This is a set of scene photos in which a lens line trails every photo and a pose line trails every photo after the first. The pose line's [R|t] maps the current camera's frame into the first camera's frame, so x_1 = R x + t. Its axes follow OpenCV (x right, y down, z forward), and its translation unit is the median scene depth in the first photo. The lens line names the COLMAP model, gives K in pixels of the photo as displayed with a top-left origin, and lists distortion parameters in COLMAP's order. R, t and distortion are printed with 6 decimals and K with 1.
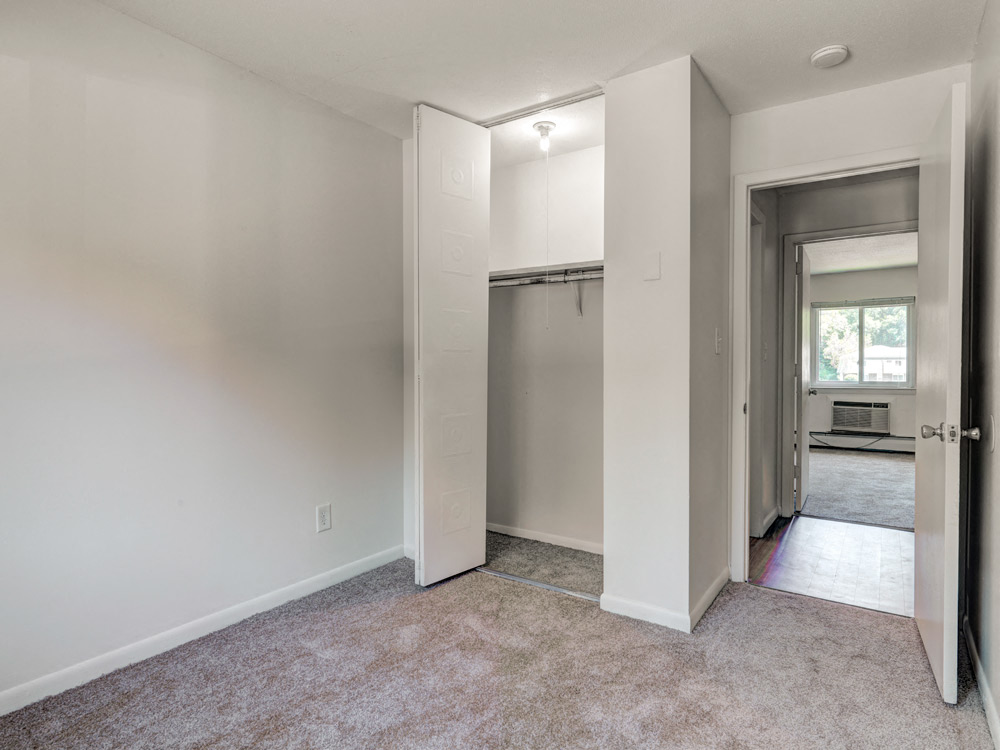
lens RADIAL K [[582.4, 0, 497.8], [0, 582.4, 372.9], [0, 0, 1]] dist [-0.000145, 0.000616]
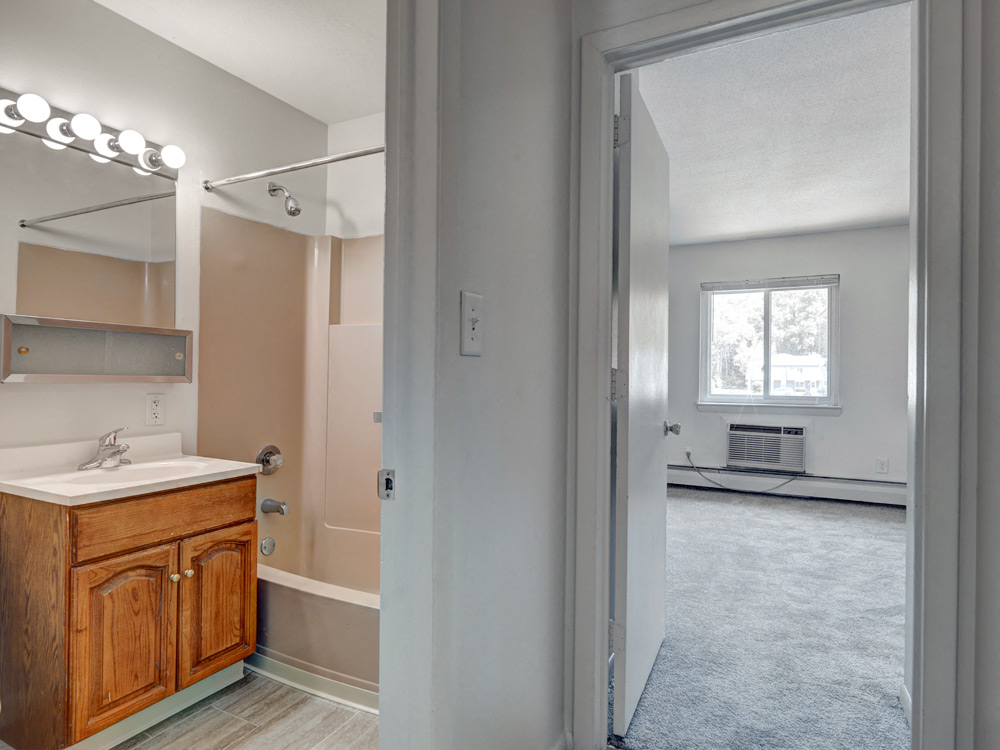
lens RADIAL K [[582.4, 0, 500.4], [0, 582.4, 368.0], [0, 0, 1]] dist [-0.000145, 0.000616]
pose [[0.991723, 0.011136, 0.127912, 0.212700], [-0.009199, 0.999834, -0.015731, -0.005077], [-0.128066, 0.014424, 0.991661, 0.340356]]
